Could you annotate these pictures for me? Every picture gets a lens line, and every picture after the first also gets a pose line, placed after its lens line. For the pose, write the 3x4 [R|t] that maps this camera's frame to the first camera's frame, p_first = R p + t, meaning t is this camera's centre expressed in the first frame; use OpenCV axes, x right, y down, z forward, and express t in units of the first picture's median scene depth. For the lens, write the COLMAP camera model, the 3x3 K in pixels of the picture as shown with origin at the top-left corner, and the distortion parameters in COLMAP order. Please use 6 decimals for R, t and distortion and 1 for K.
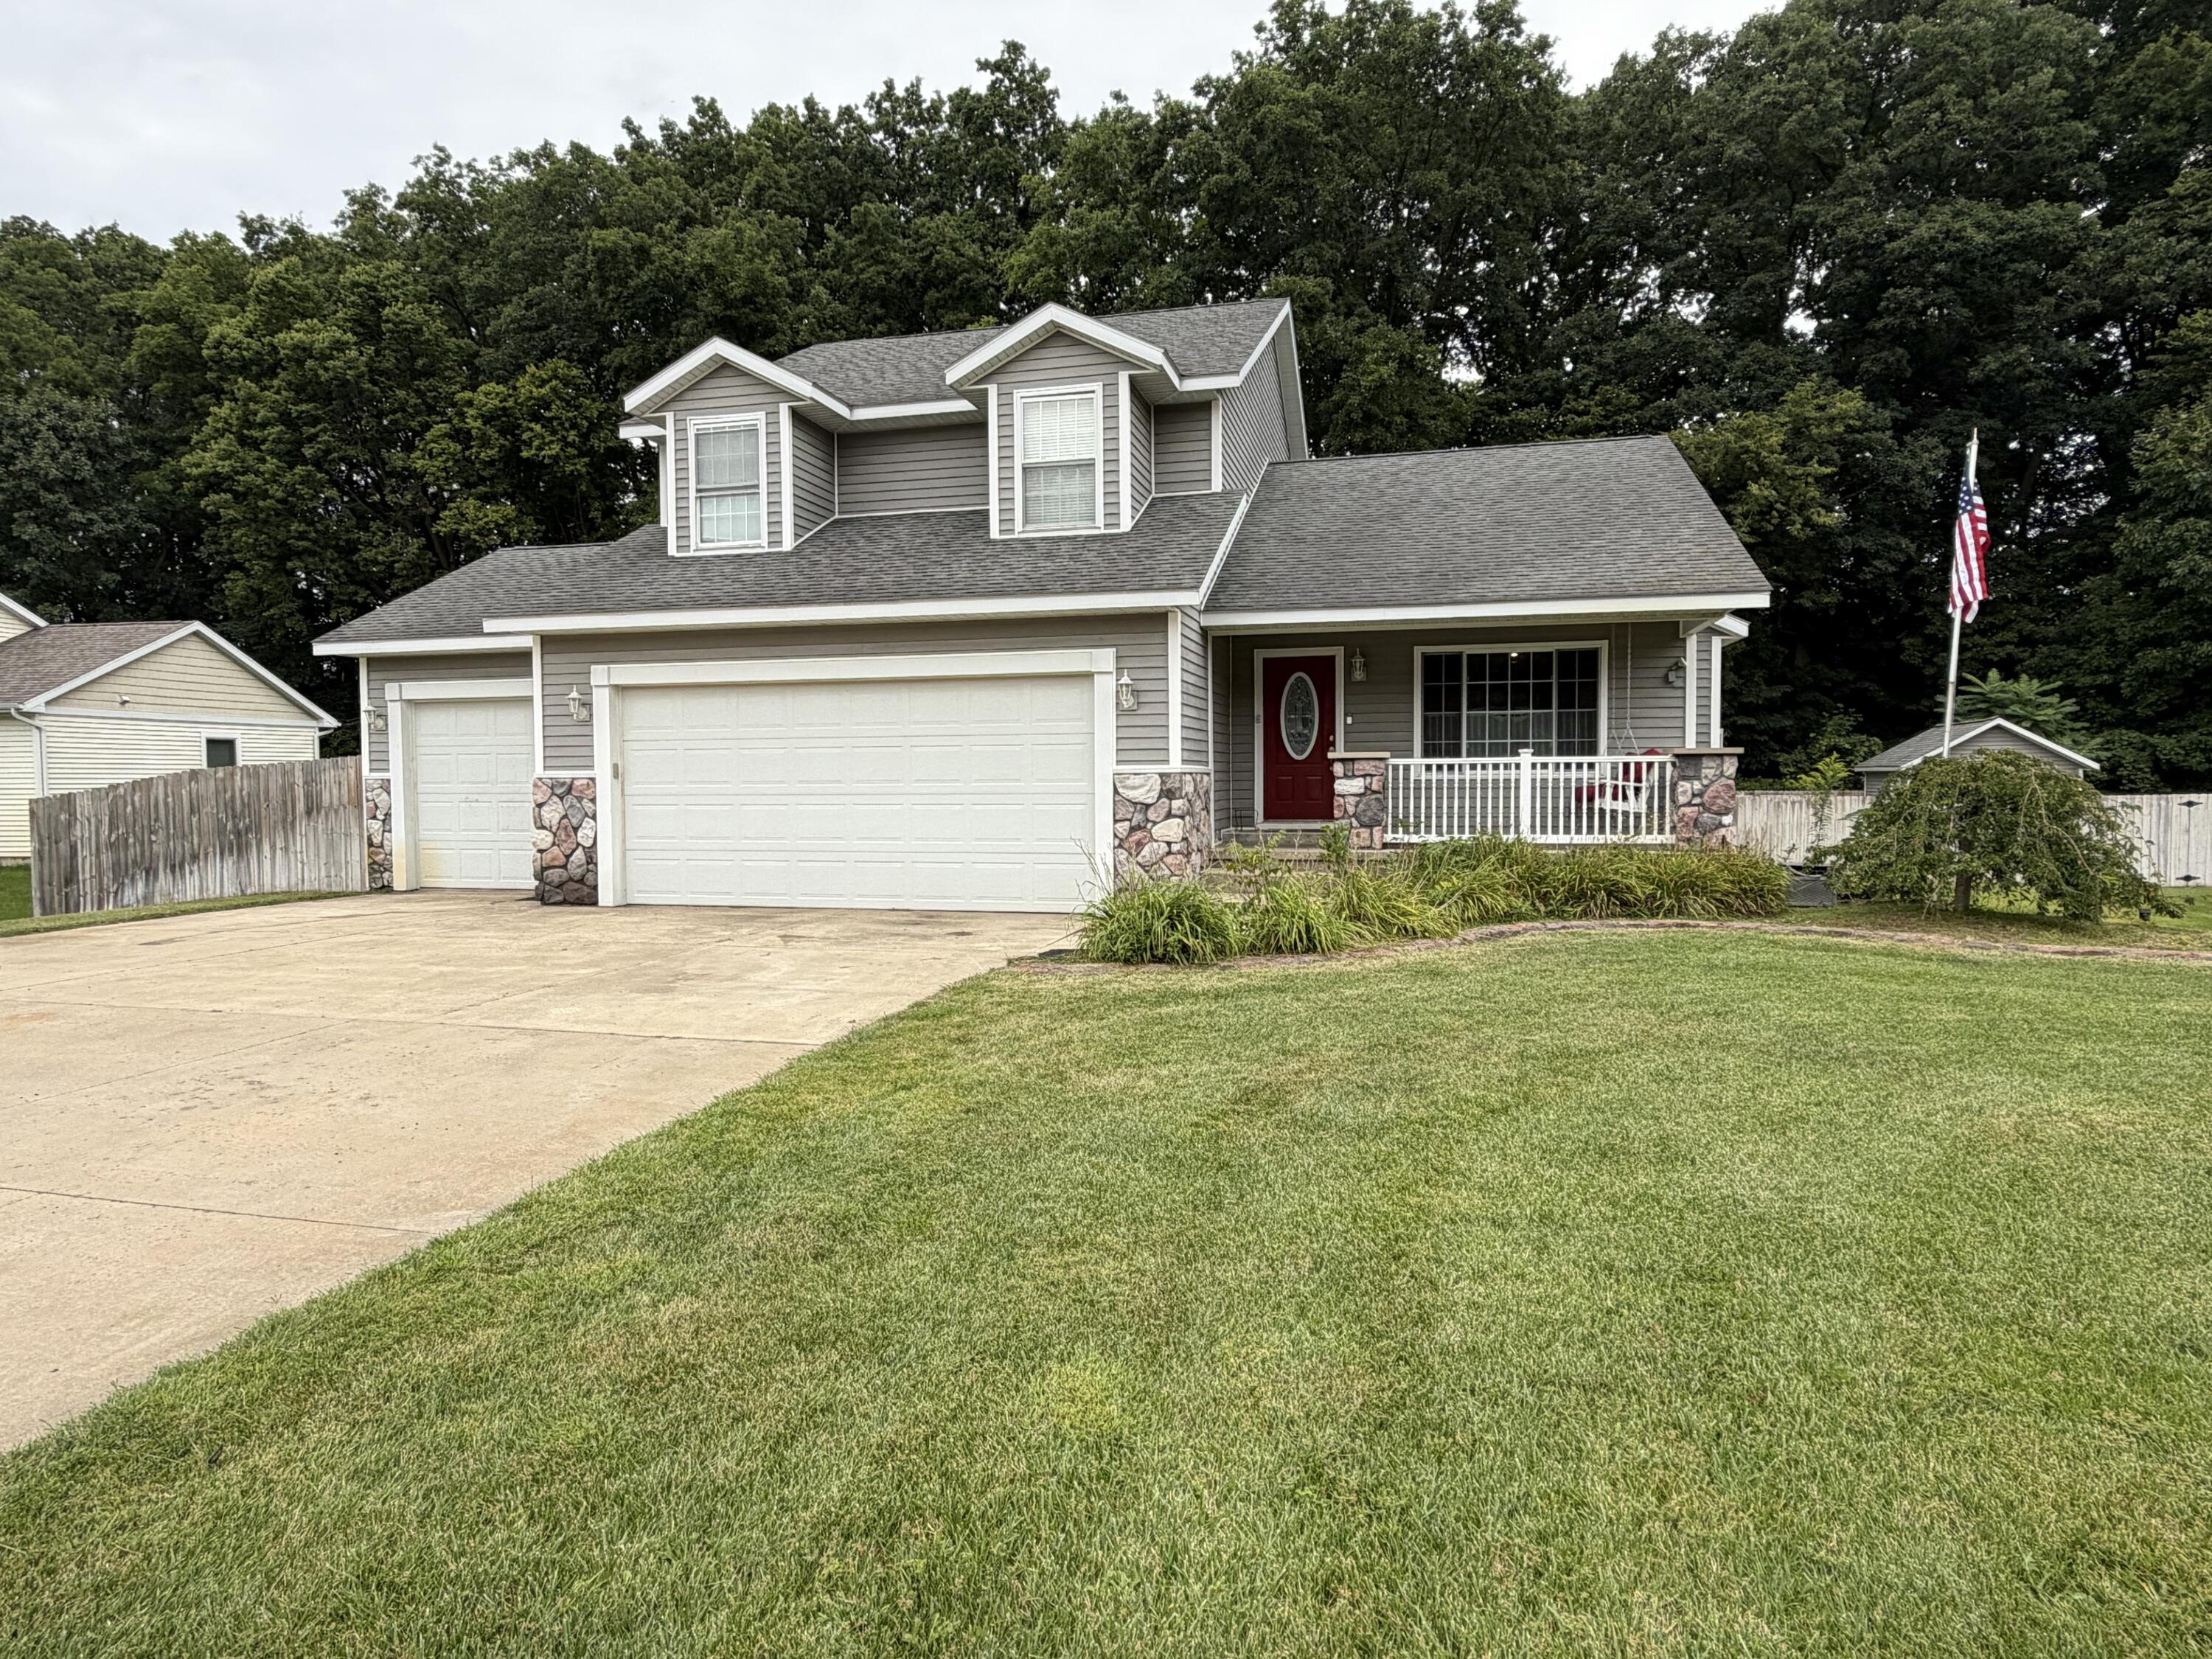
lens RADIAL K [[1274.6, 0, 1101.9], [0, 1274.6, 831.3], [0, 0, 1]] dist [0.014486, -0.003718]
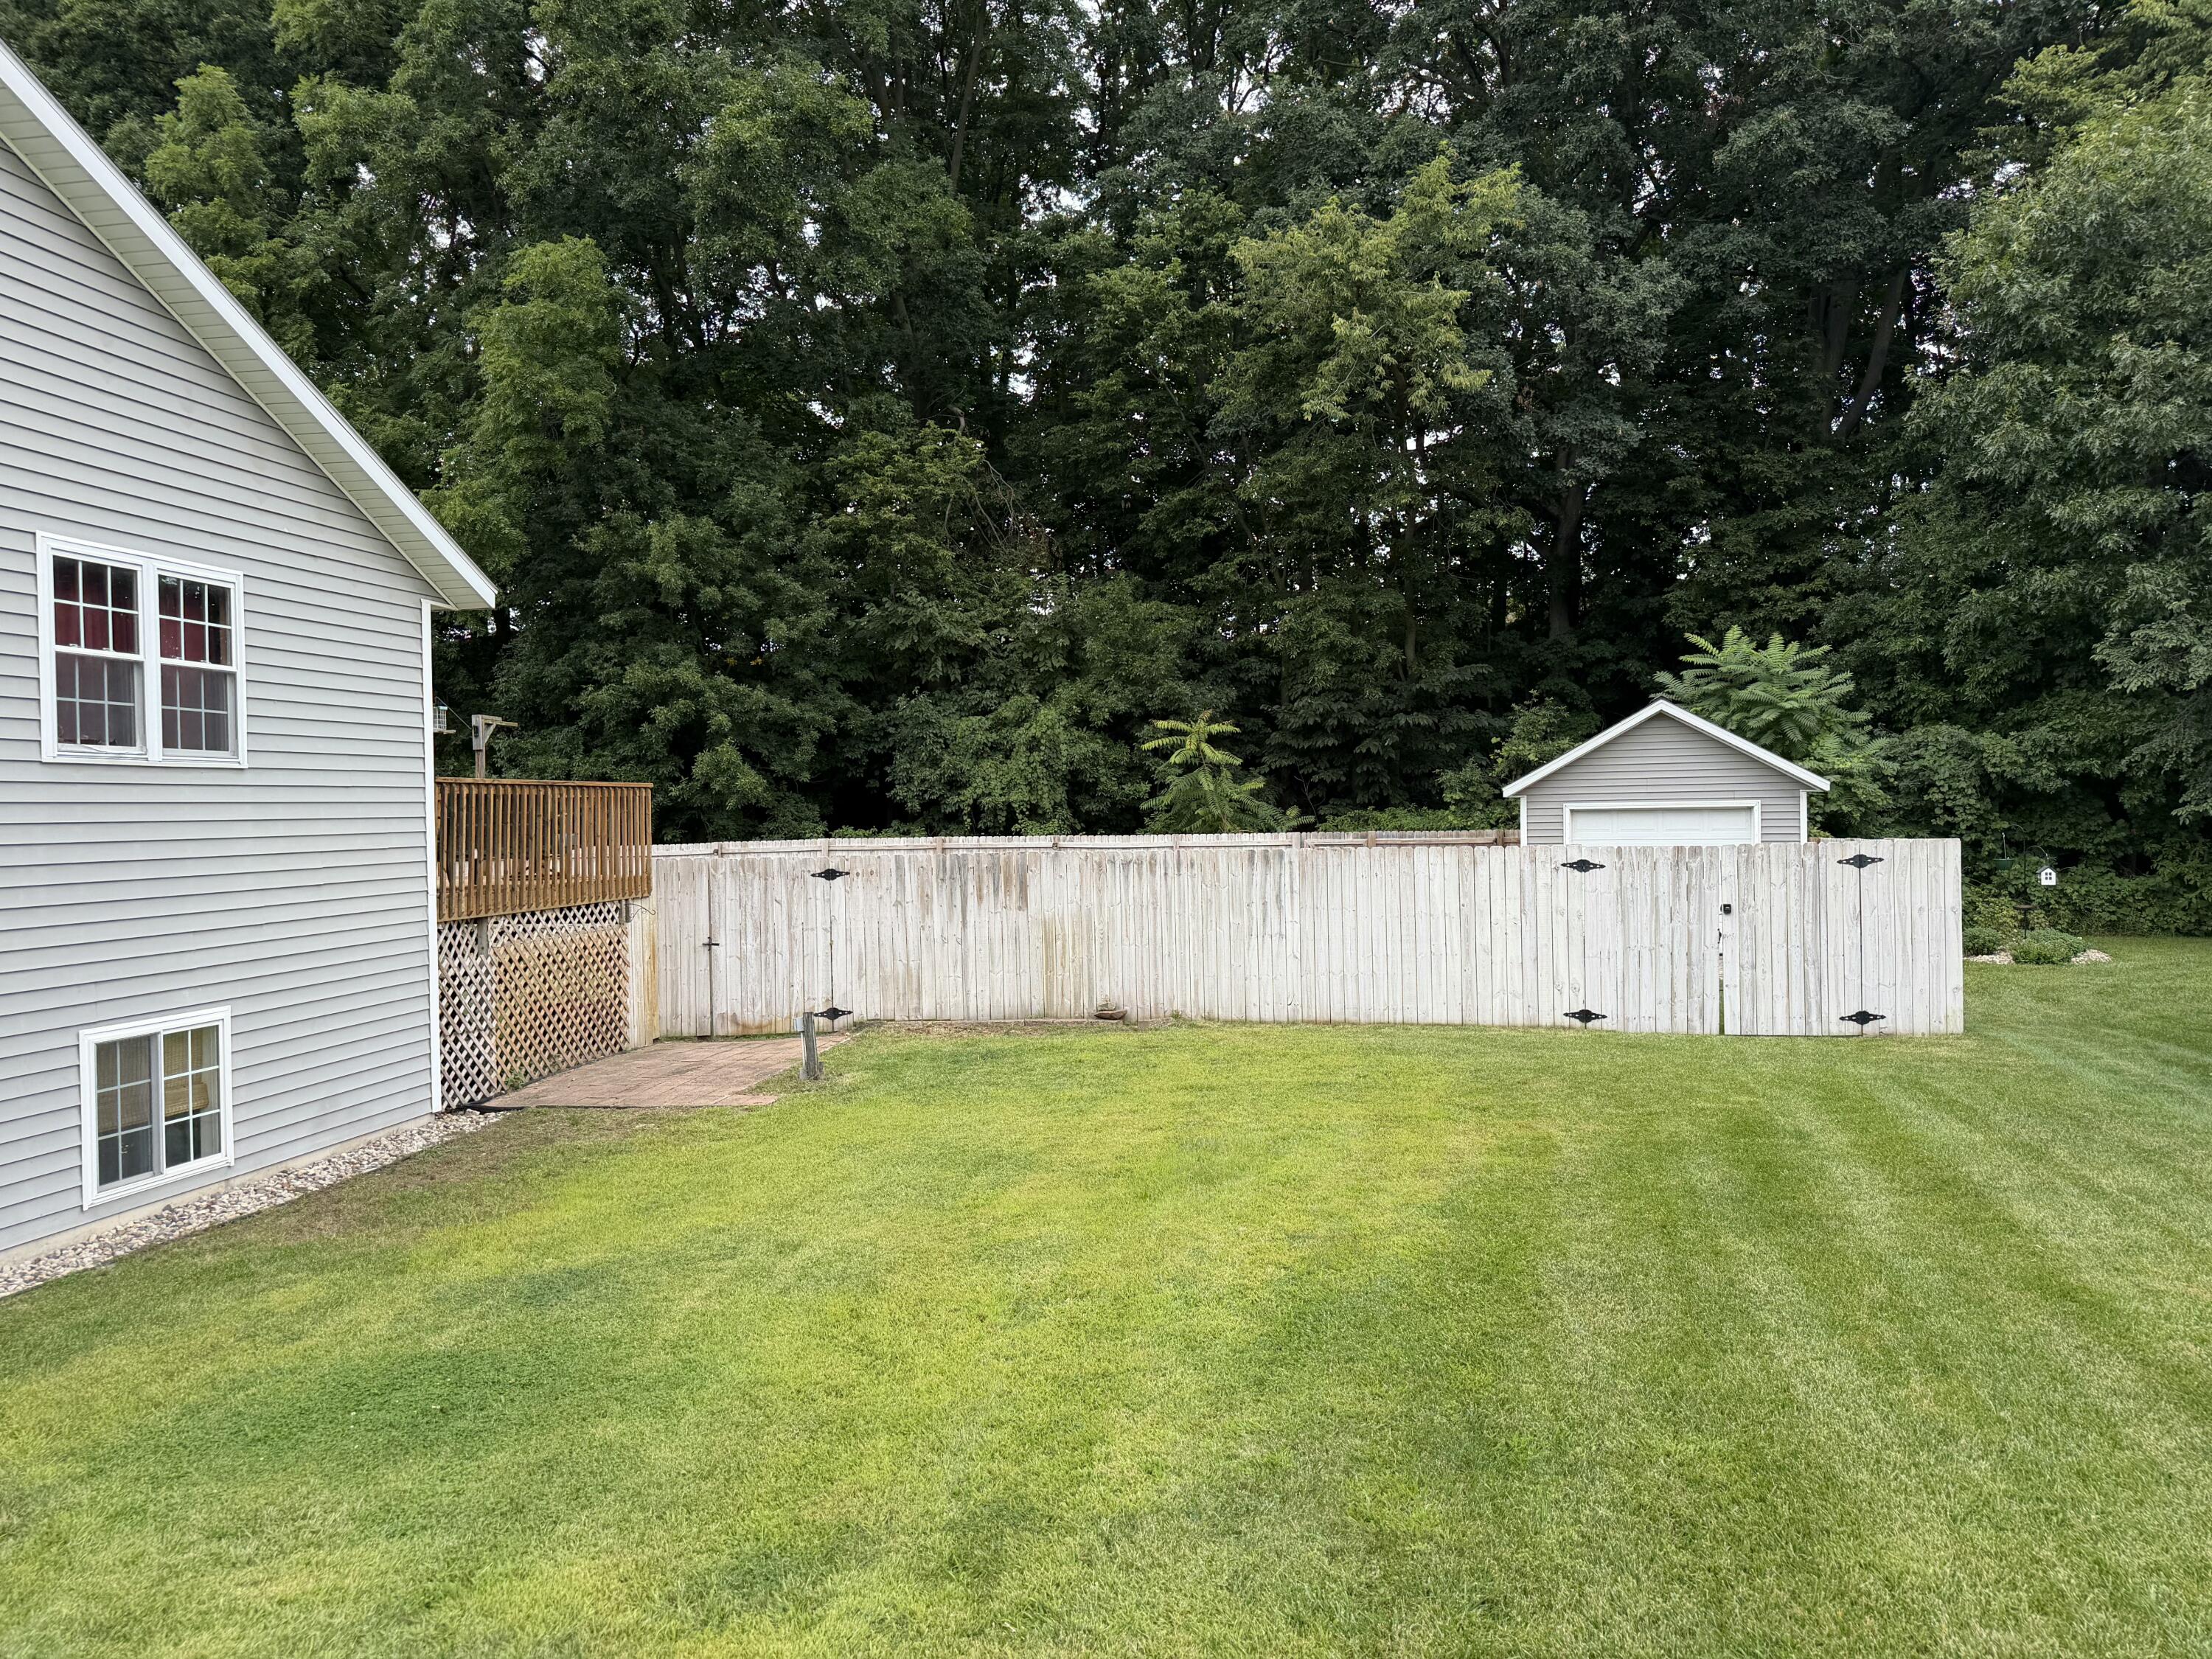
lens RADIAL K [[1561.4, 0, 1106.2], [0, 1561.4, 817.5], [0, 0, 1]] dist [0.041224, -0.034542]
pose [[0.997688, -0.010814, 0.067094, 0.872829], [0.013492, 0.999125, -0.039588, -0.029672], [-0.066607, 0.040402, 0.996961, 0.722817]]
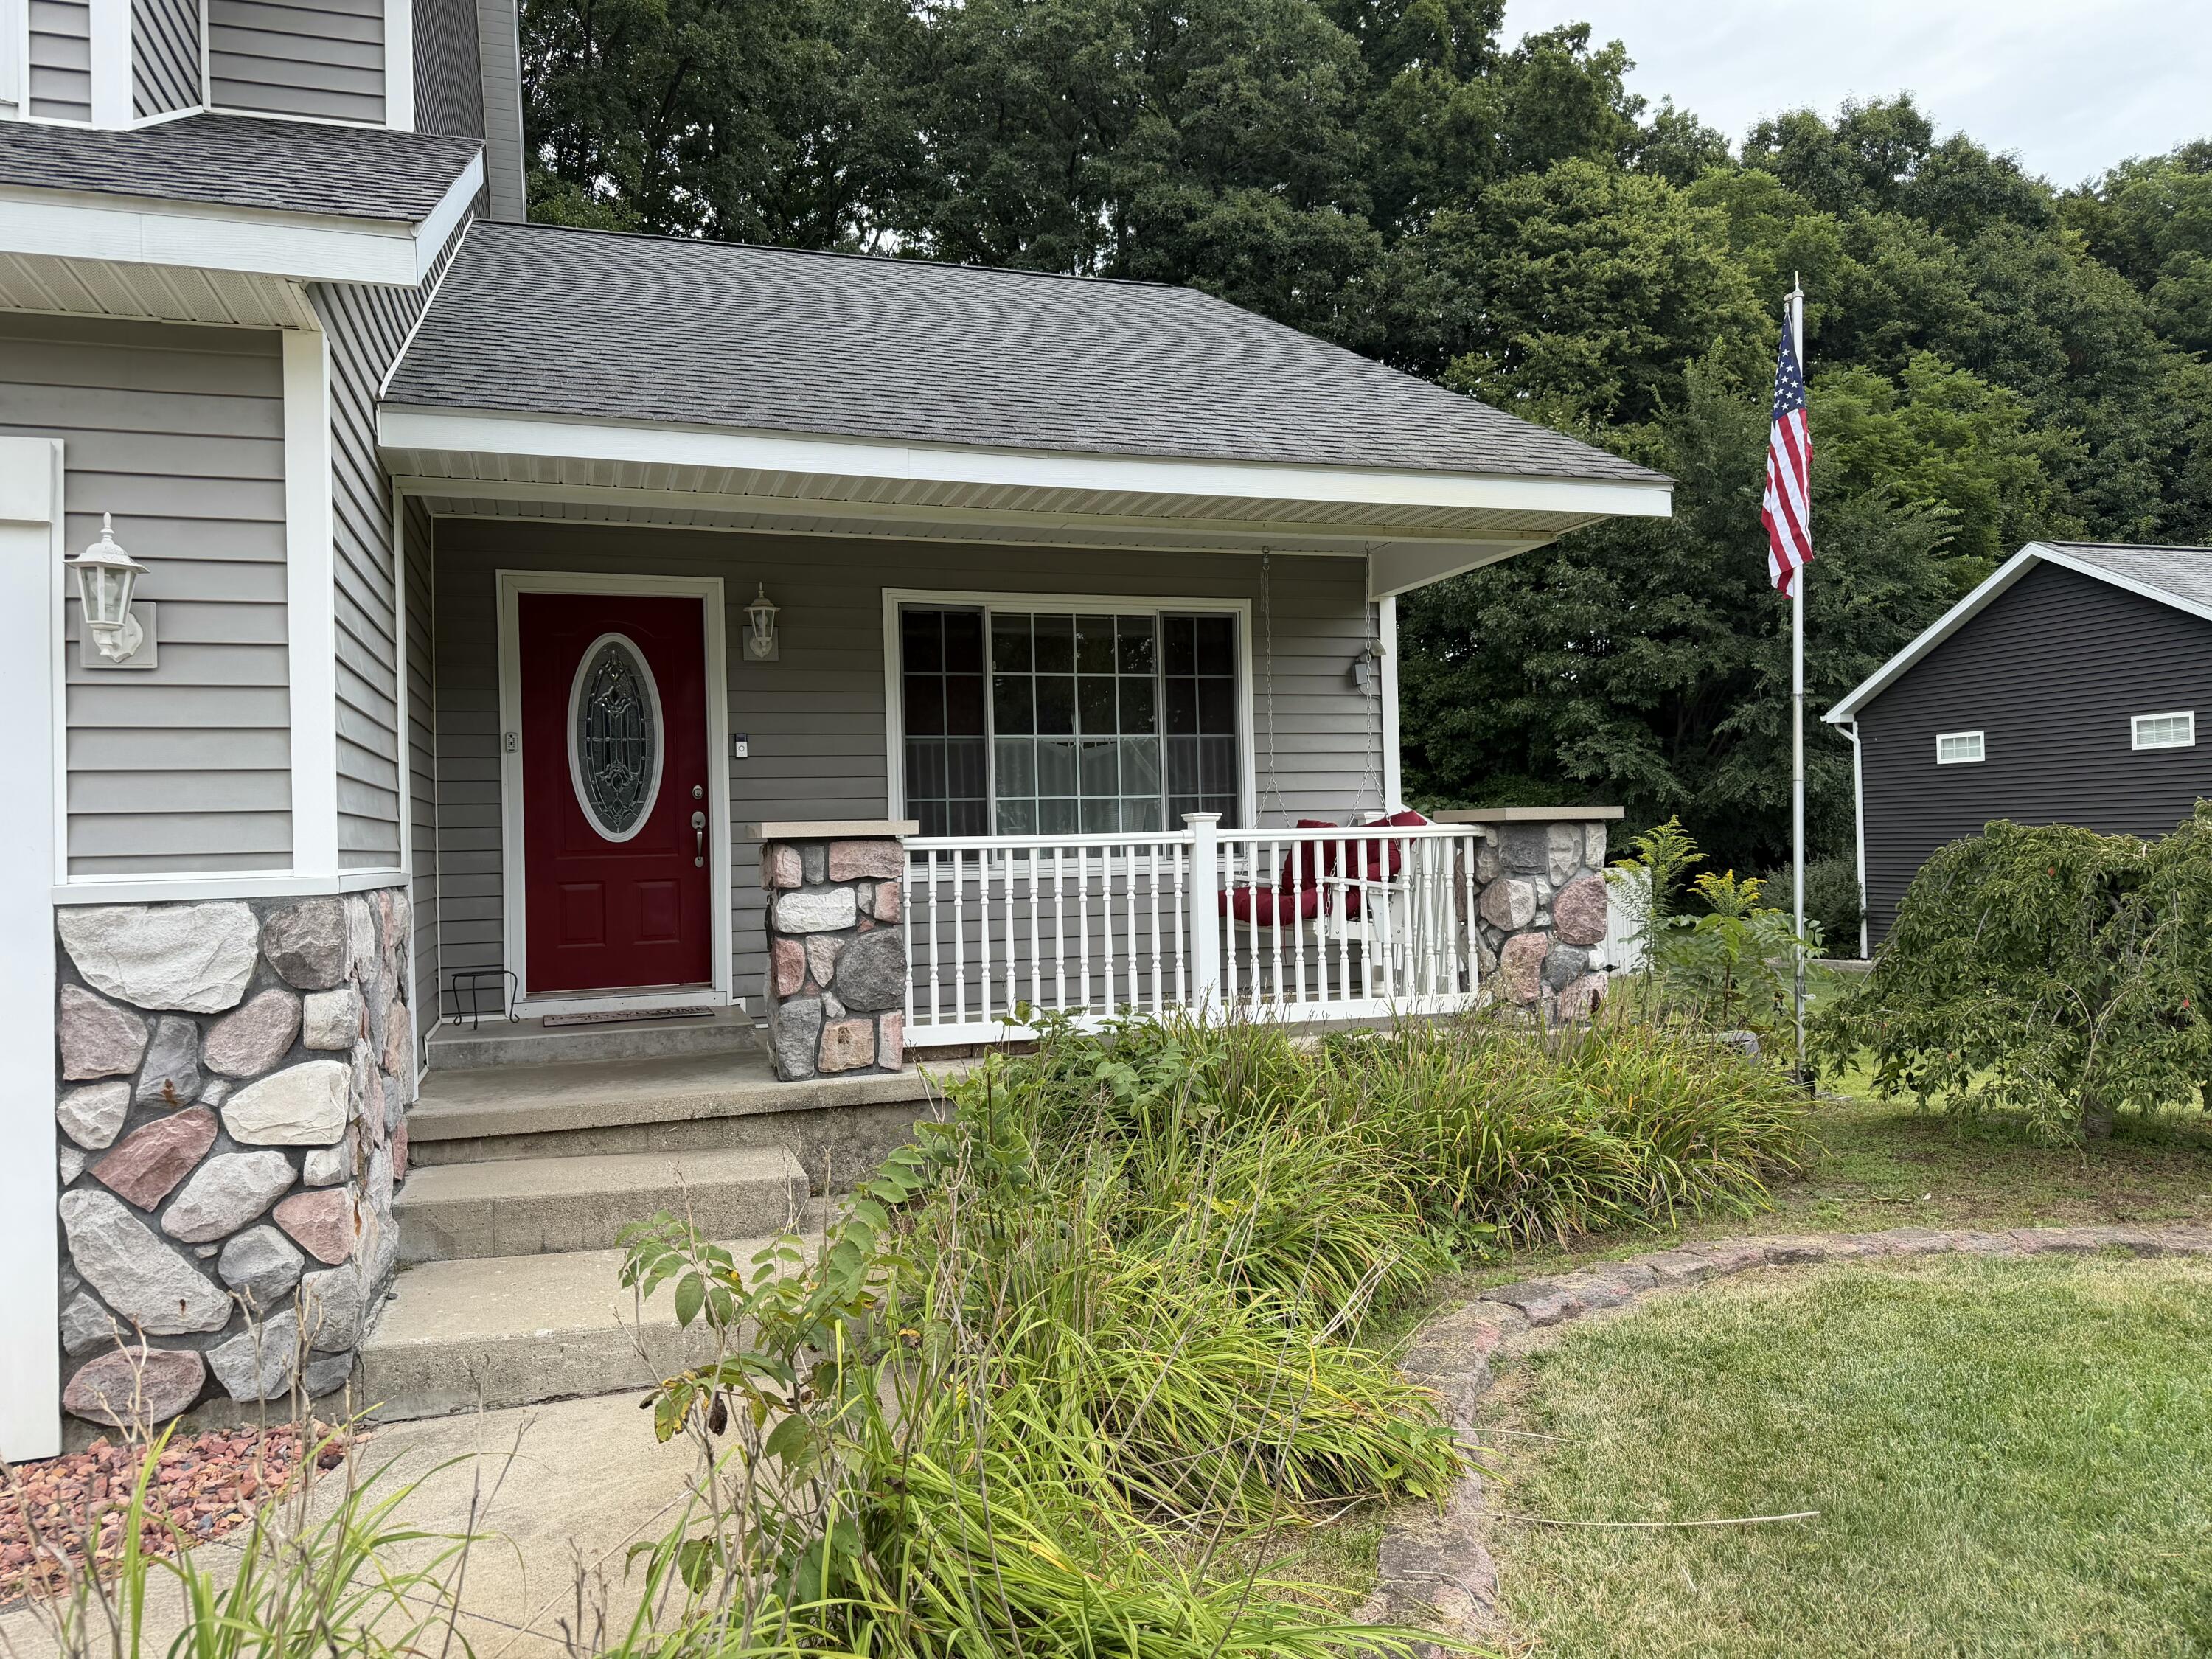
lens RADIAL K [[1561.4, 0, 1104.0], [0, 1561.4, 820.4], [0, 0, 1]] dist [0.041224, -0.034542]
pose [[0.841339, -0.005699, 0.540478, 0.012780], [0.041561, 0.997666, -0.054176, -0.030318], [-0.538908, 0.068043, 0.839612, 0.506169]]
